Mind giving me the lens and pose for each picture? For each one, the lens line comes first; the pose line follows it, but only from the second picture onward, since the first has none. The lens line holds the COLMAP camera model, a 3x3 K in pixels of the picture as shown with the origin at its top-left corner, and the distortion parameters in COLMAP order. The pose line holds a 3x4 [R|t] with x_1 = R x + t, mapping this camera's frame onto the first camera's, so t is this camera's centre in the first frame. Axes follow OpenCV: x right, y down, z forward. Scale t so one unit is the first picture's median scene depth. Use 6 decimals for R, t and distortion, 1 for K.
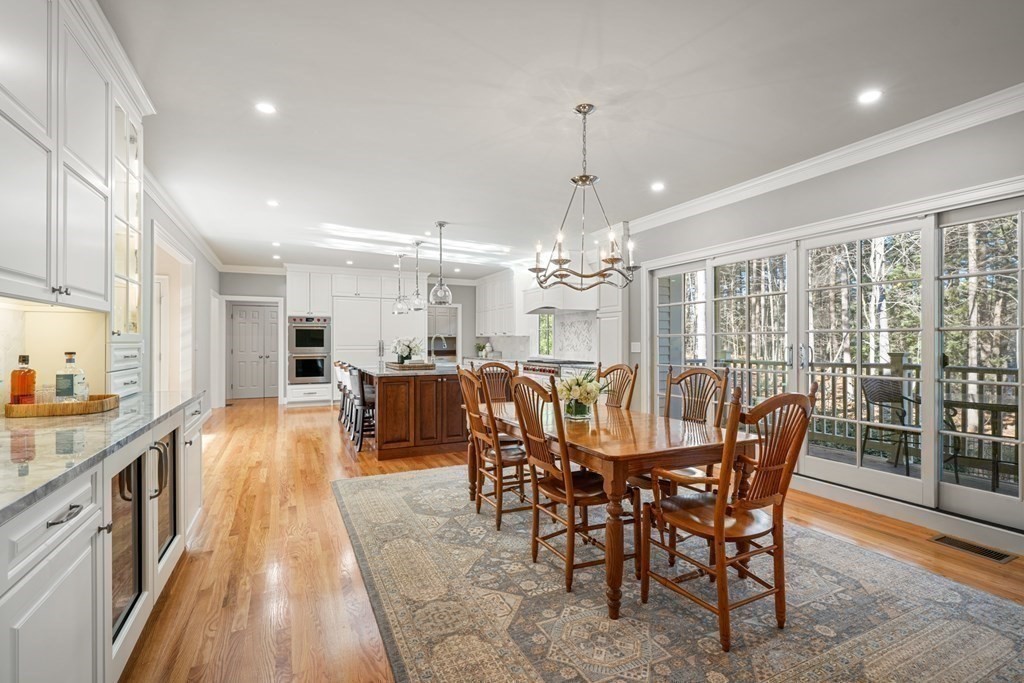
lens RADIAL K [[456.9, 0, 512.0], [0, 456.9, 341.5], [0, 0, 1]] dist [0.000539, 0.000090]
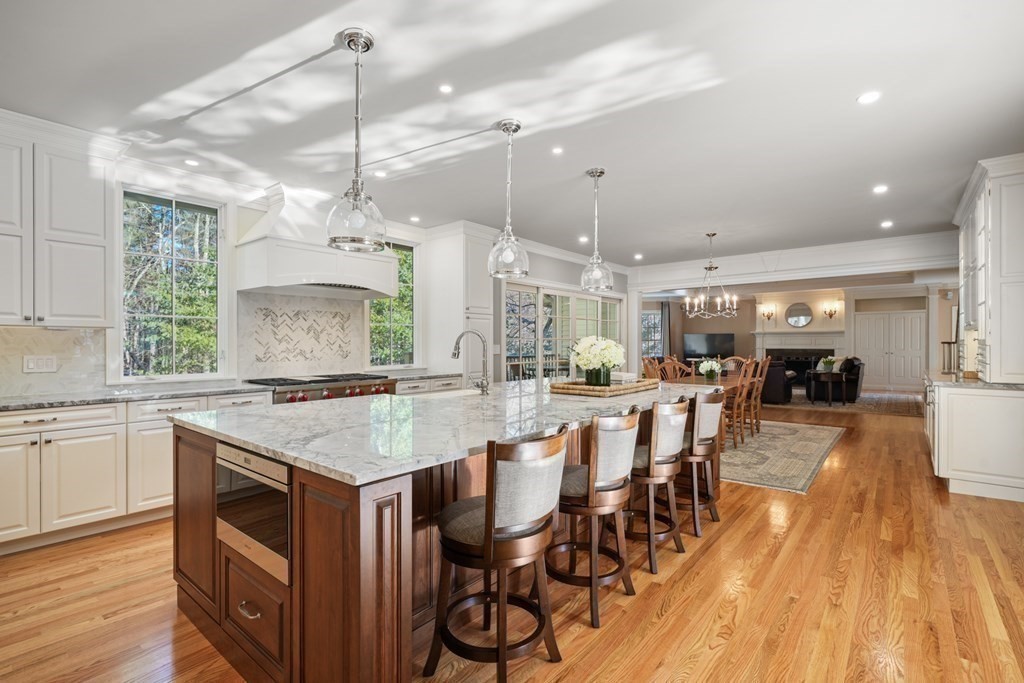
lens RADIAL K [[470.5, 0, 506.2], [0, 470.5, 347.8], [0, 0, 1]] dist [0.000517, -0.000058]
pose [[-0.402026, -0.005851, 0.915610, -0.483844], [0.003226, 0.999964, 0.007807, 0.000291], [-0.915623, 0.006092, -0.401993, 0.914298]]
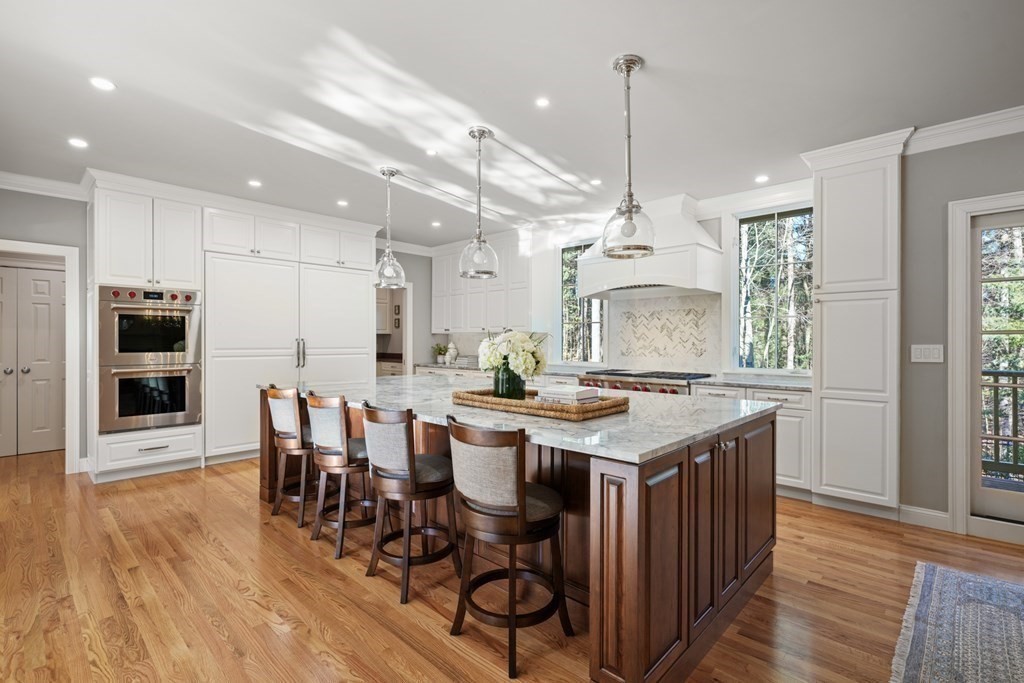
lens RADIAL K [[470.1, 0, 512.0], [0, 470.1, 341.5], [0, 0, 1]] dist [0.002156, 0.000563]
pose [[0.935384, 0.001712, 0.353630, -0.268089], [-0.002442, 0.999996, 0.001618, -0.001140], [-0.353626, -0.002377, 0.935384, 0.408271]]
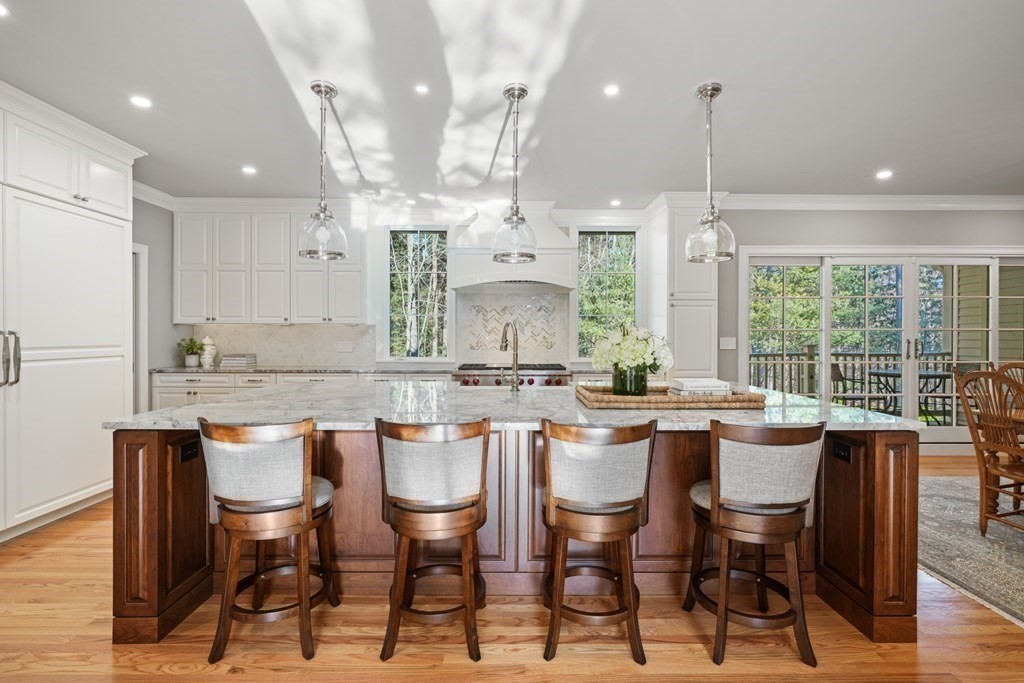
lens RADIAL K [[470.1, 0, 512.0], [0, 470.1, 341.5], [0, 0, 1]] dist [0.002156, 0.000563]
pose [[0.438686, -0.010274, 0.898582, -0.445991], [-0.003049, 0.999912, 0.012921, -0.000606], [-0.898635, -0.008408, 0.438616, 0.628783]]
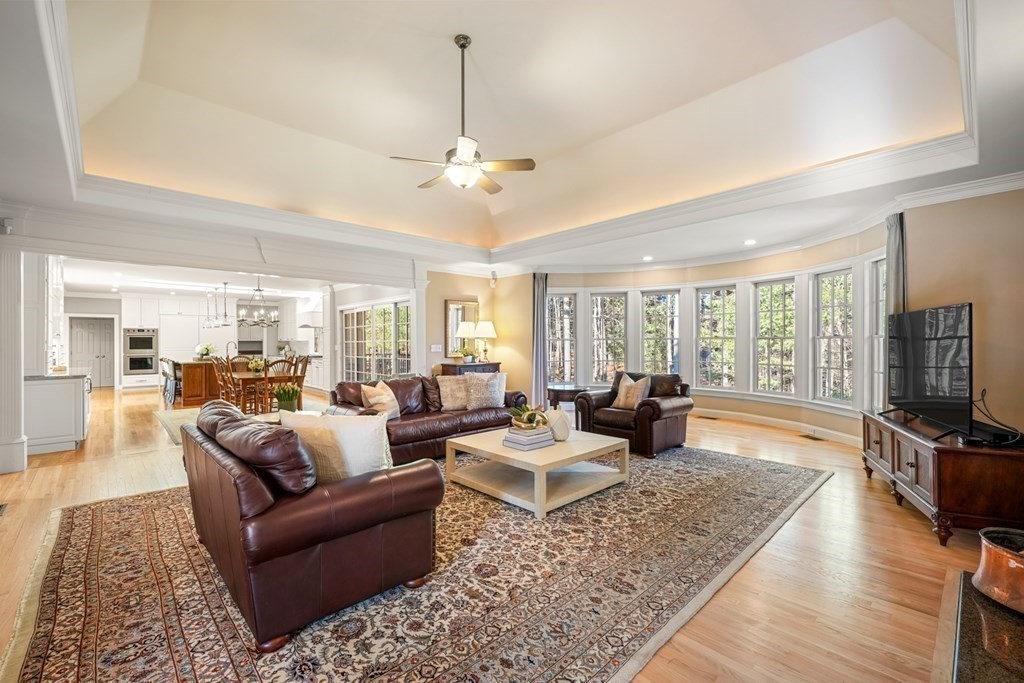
lens RADIAL K [[436.6, 0, 514.0], [0, 436.6, 341.2], [0, 0, 1]] dist [0.001252, 0.000068]
pose [[0.958269, -0.003687, 0.285843, 0.309882], [0.003567, 0.999993, 0.000940, -0.010664], [-0.285844, 0.000119, 0.958276, -0.700834]]
